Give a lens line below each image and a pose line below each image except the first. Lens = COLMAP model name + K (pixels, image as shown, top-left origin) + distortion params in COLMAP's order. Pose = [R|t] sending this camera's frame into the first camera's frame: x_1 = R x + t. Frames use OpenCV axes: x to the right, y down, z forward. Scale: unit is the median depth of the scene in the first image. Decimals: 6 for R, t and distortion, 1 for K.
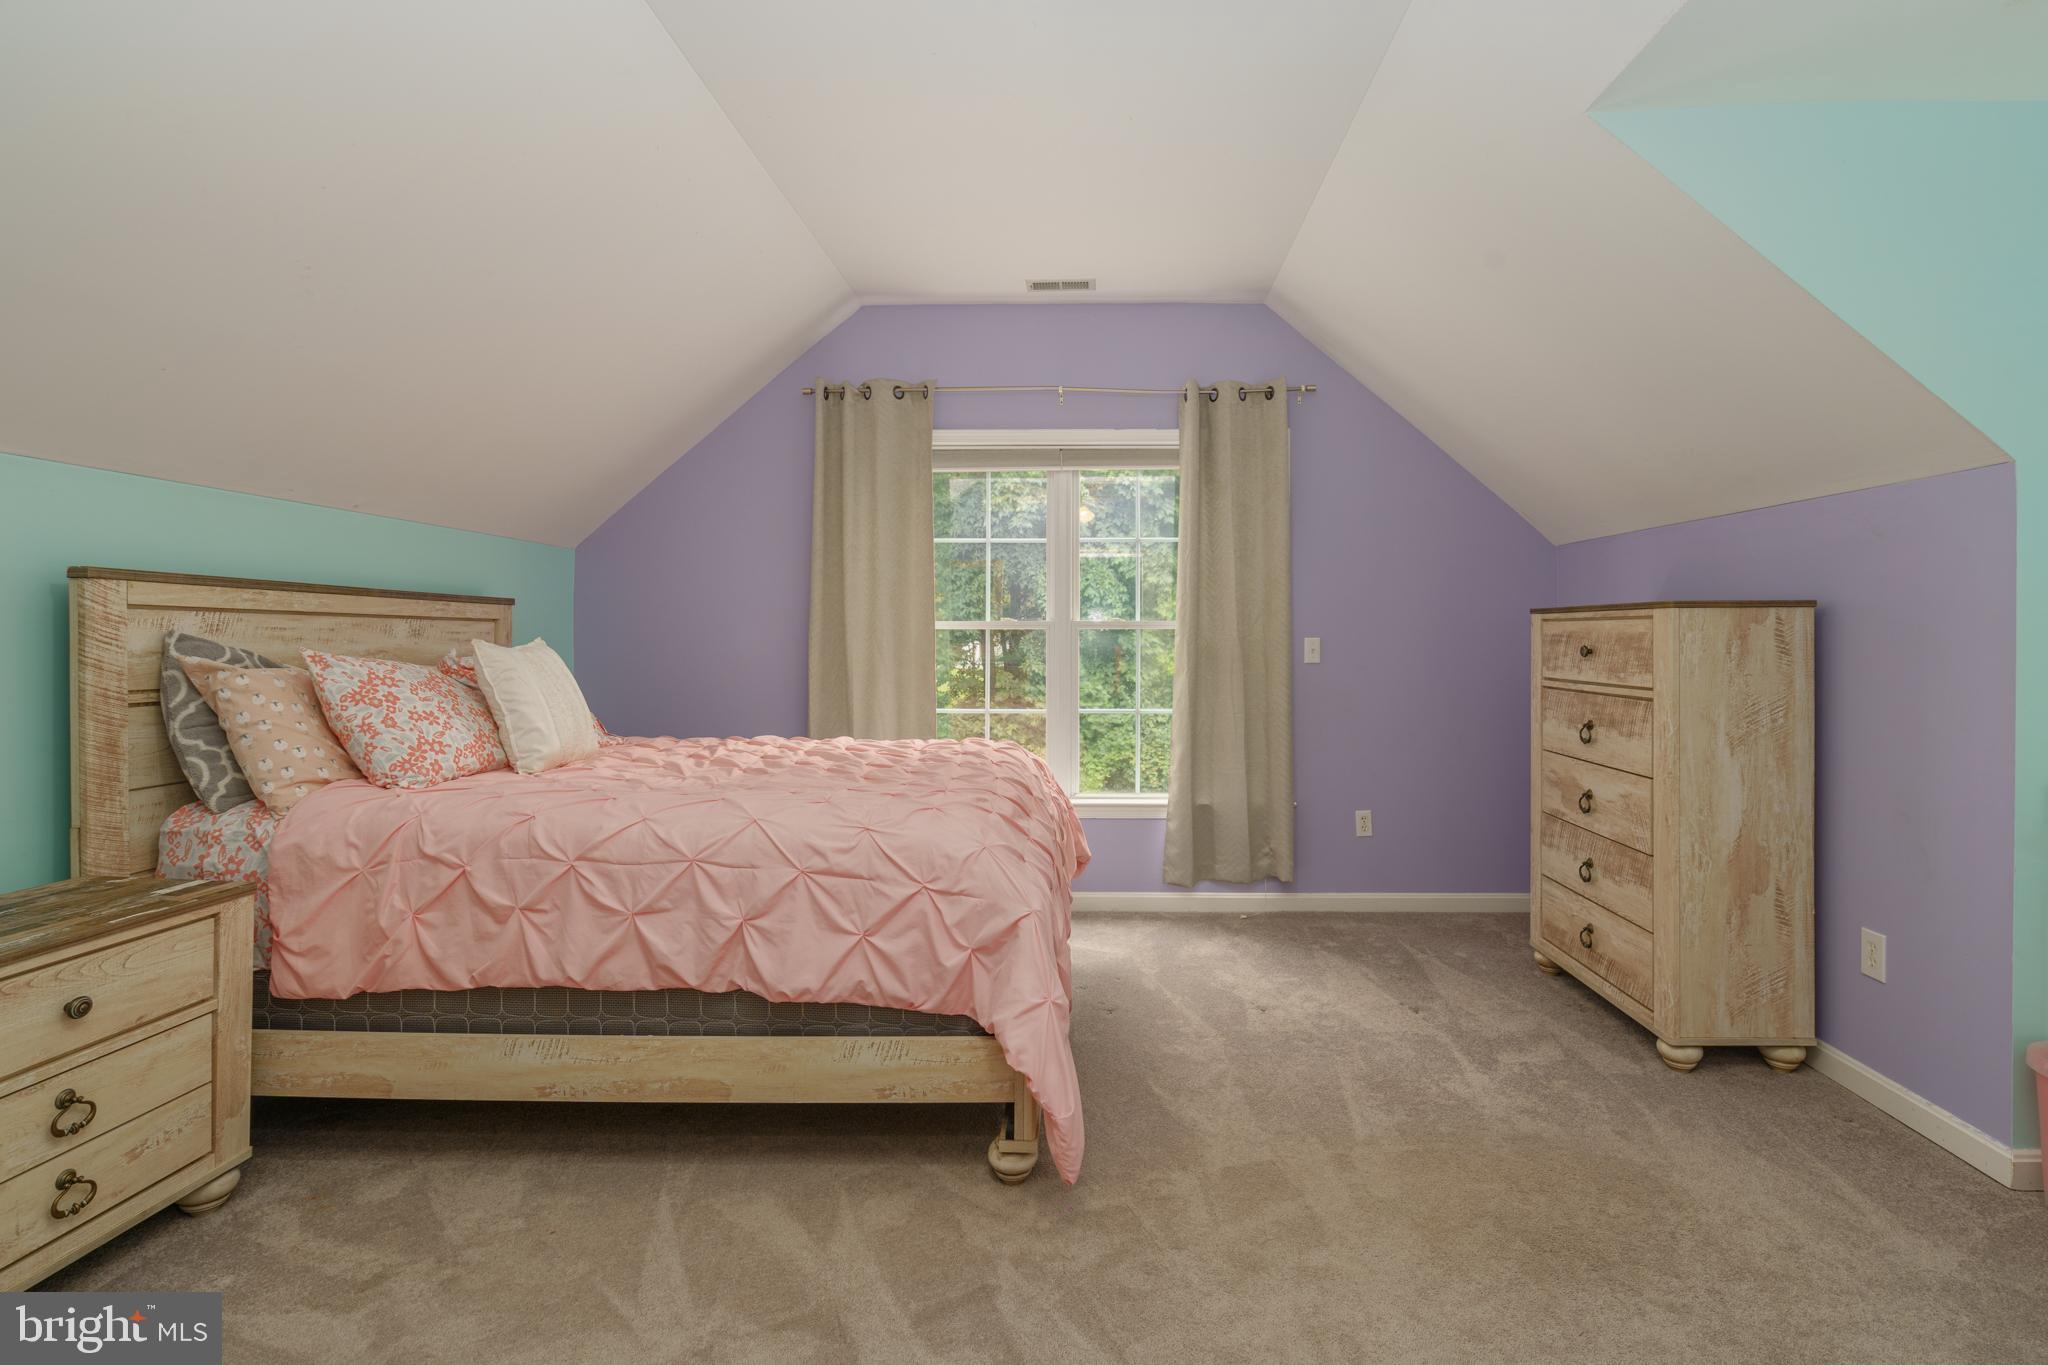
lens RADIAL K [[976.3, 0, 1087.5], [0, 976.3, 653.8], [0, 0, 1]] dist [-0.005224, 0.001259]
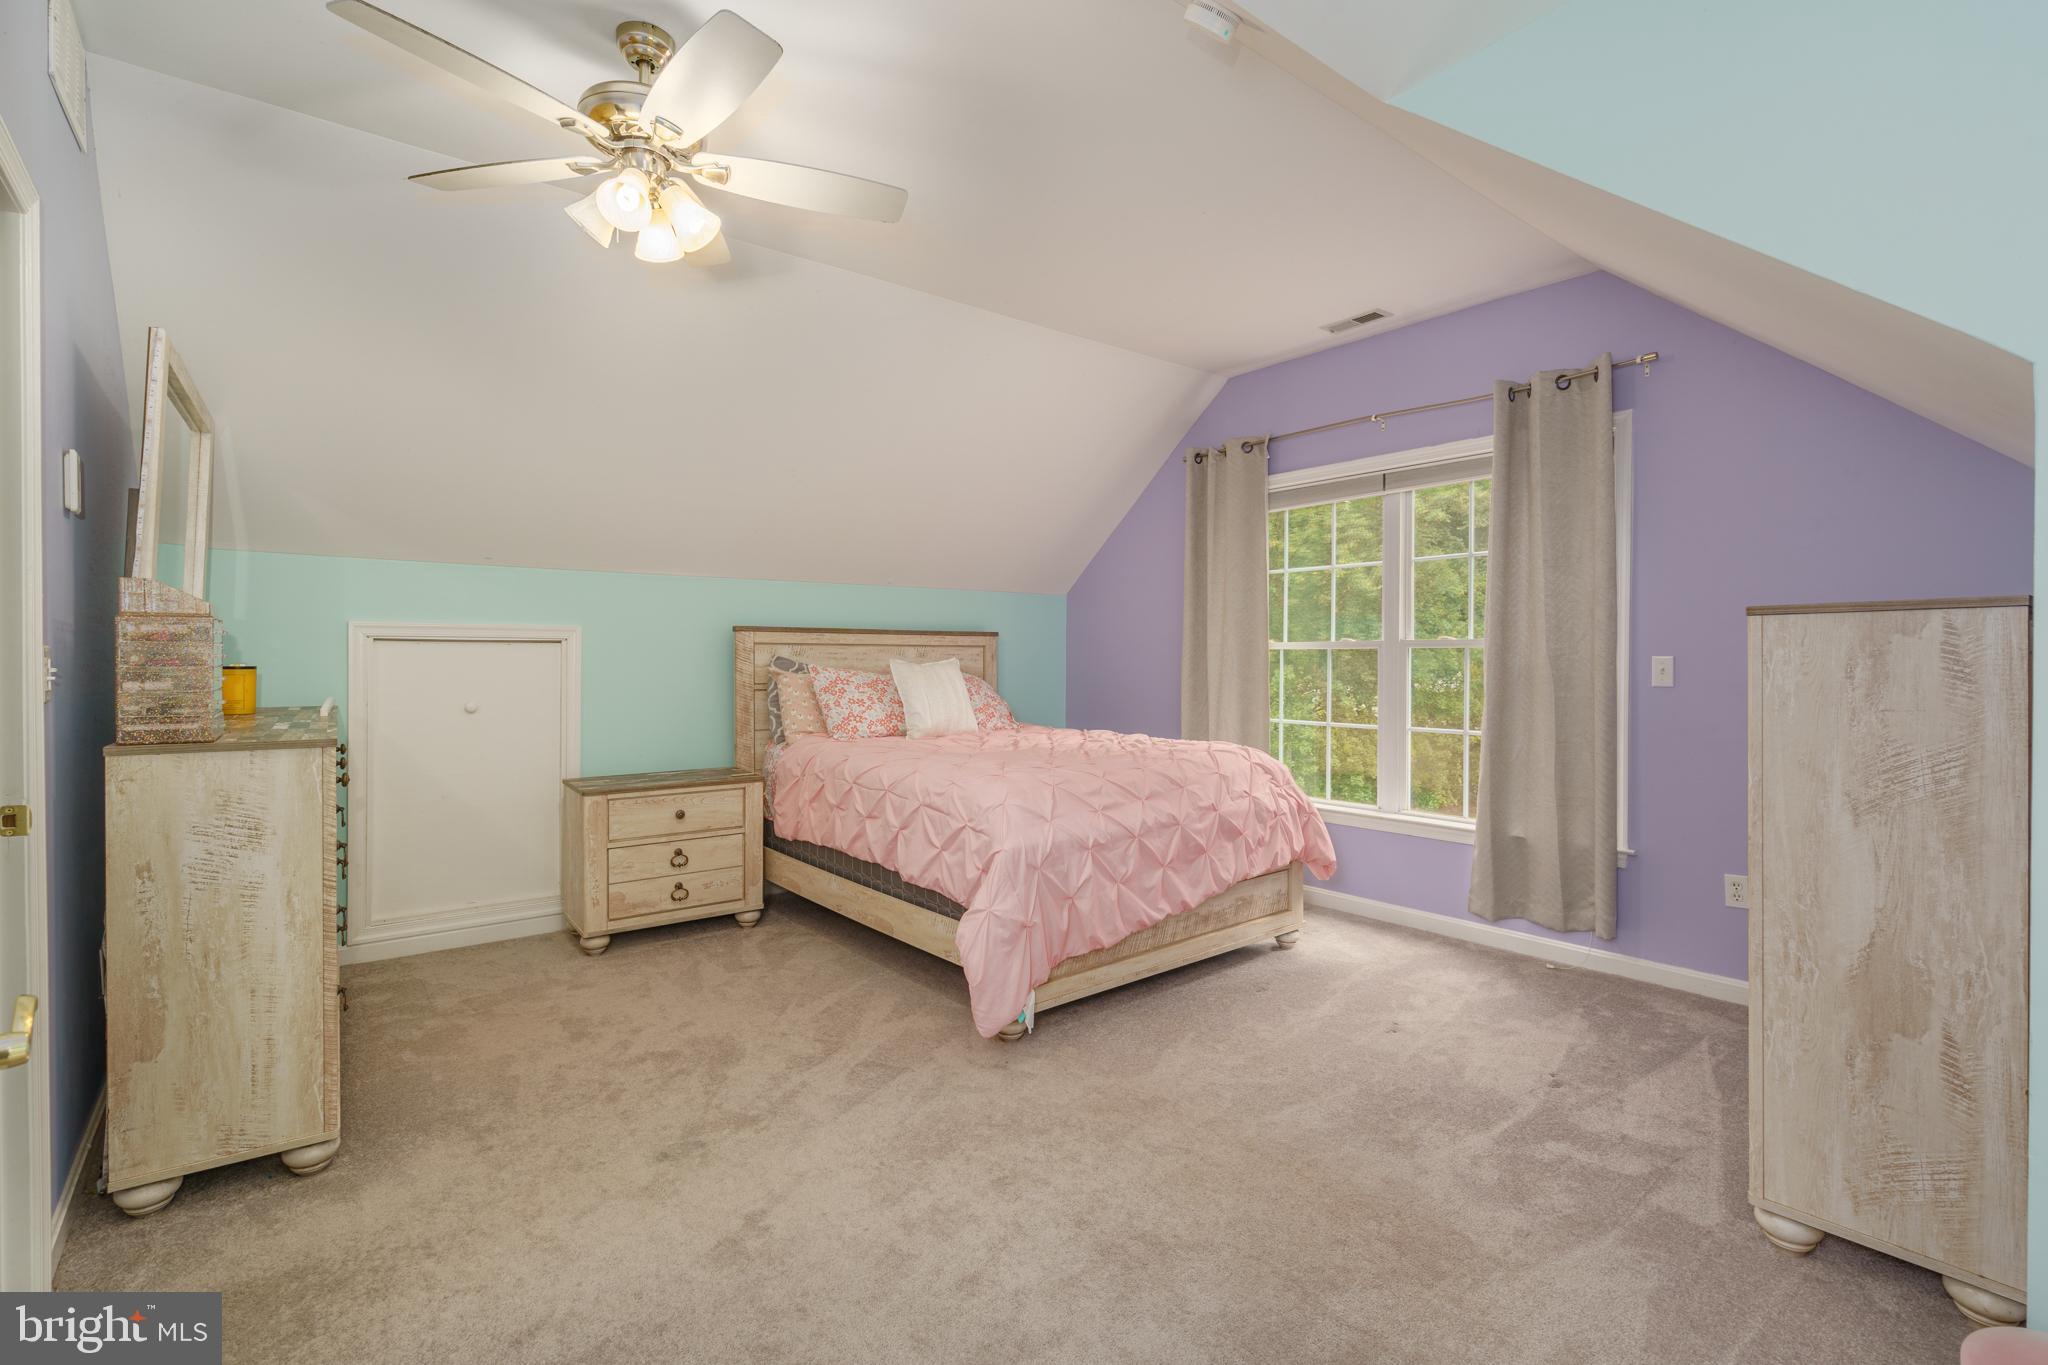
lens RADIAL K [[941.0, 0, 1024.0], [0, 941.0, 682.5], [0, 0, 1]] dist [-0.002369, 0.000223]
pose [[0.636815, 0.018922, -0.770784, 0.797801], [-0.009742, 0.999816, 0.016496, -0.002889], [0.770955, -0.002996, 0.636883, 0.116826]]
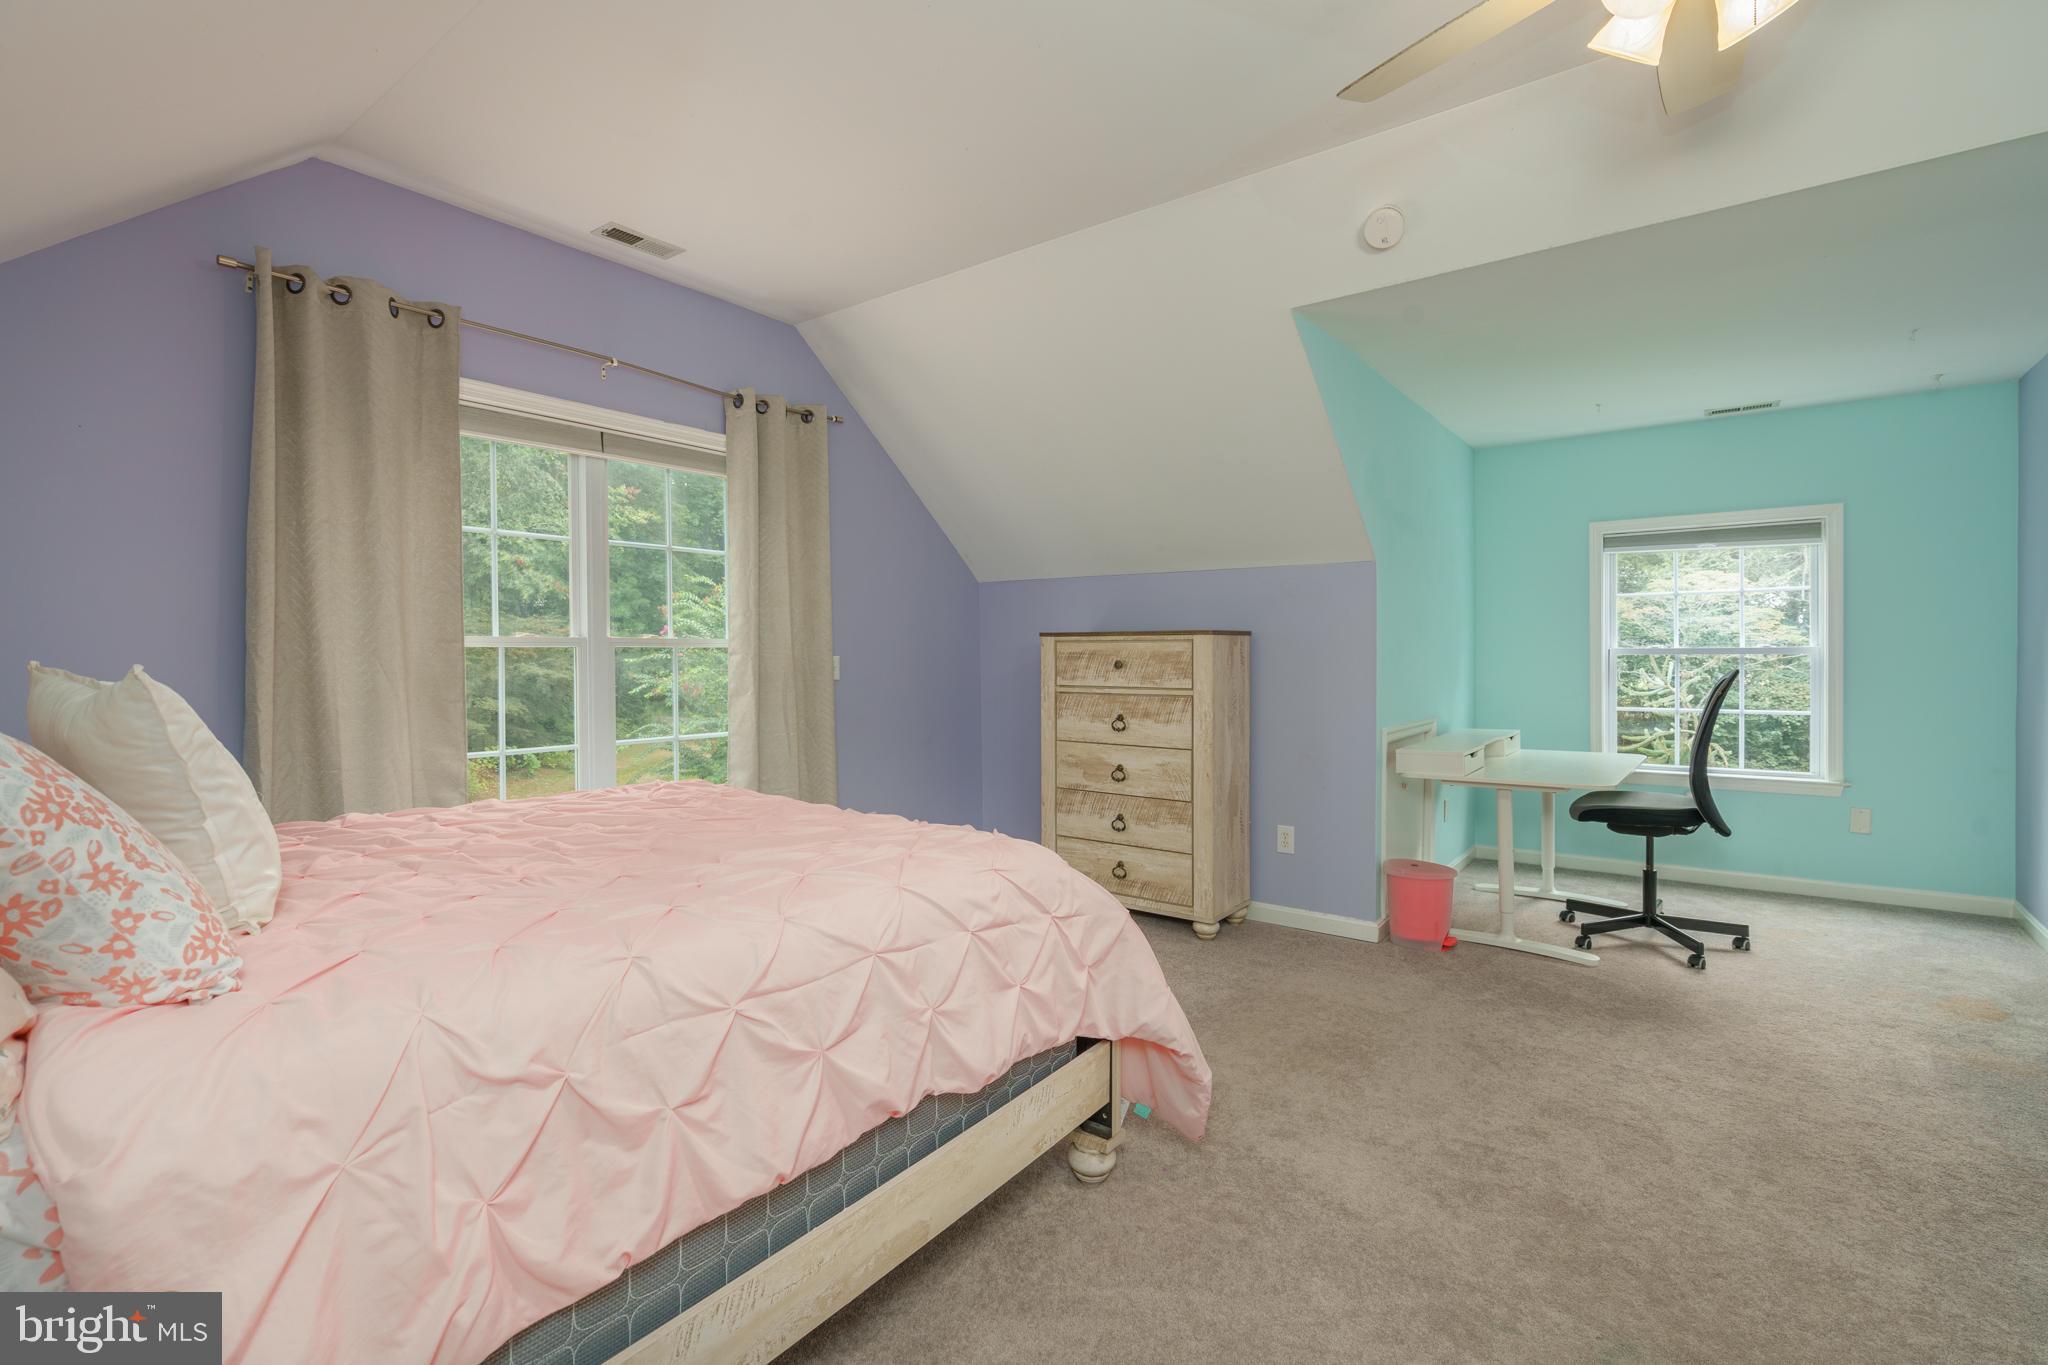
lens RADIAL K [[924.0, 0, 1020.3], [0, 924.0, 678.9], [0, 0, 1]] dist [-0.001913, -0.000153]
pose [[0.595182, -0.024698, 0.803211, -0.724192], [0.018269, 0.999685, 0.017202, -0.008791], [-0.803383, 0.004435, 0.595446, 0.385910]]
